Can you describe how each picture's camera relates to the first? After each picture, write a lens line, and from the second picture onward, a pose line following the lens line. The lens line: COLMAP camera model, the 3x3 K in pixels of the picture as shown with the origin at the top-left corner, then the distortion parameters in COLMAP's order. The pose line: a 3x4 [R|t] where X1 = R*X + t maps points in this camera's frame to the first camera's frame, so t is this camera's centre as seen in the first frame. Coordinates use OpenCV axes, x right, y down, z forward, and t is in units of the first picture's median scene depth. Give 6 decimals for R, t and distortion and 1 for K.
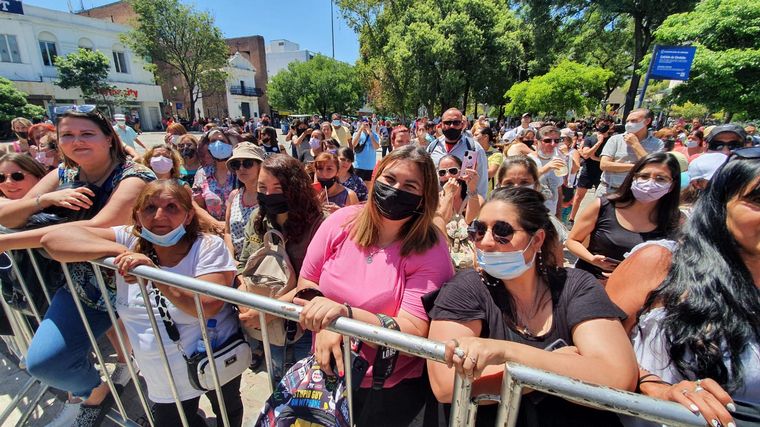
lens RADIAL K [[301.9, 0, 380.4], [0, 301.9, 214.9], [0, 0, 1]] dist [0.013915, -0.017560]
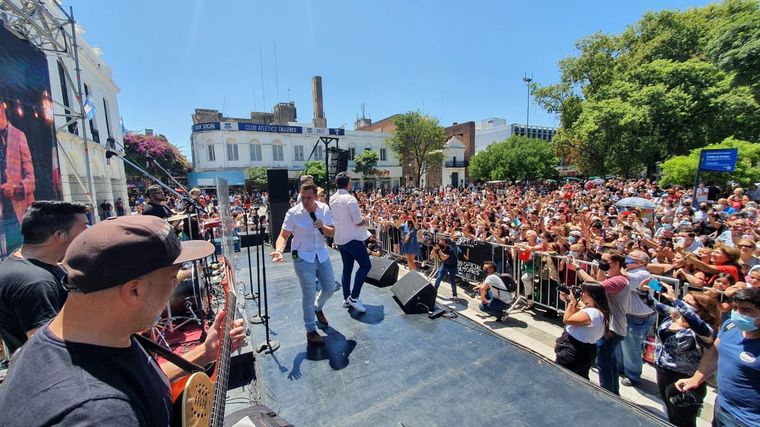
lens RADIAL K [[299.7, 0, 378.6], [0, 299.7, 214.3], [0, 0, 1]] dist [0.013998, -0.003414]
pose [[0.787603, 0.031999, -0.615351, 0.145615], [-0.147013, 0.979569, -0.137228, 0.041942], [0.598388, 0.198546, 0.776216, -0.246285]]
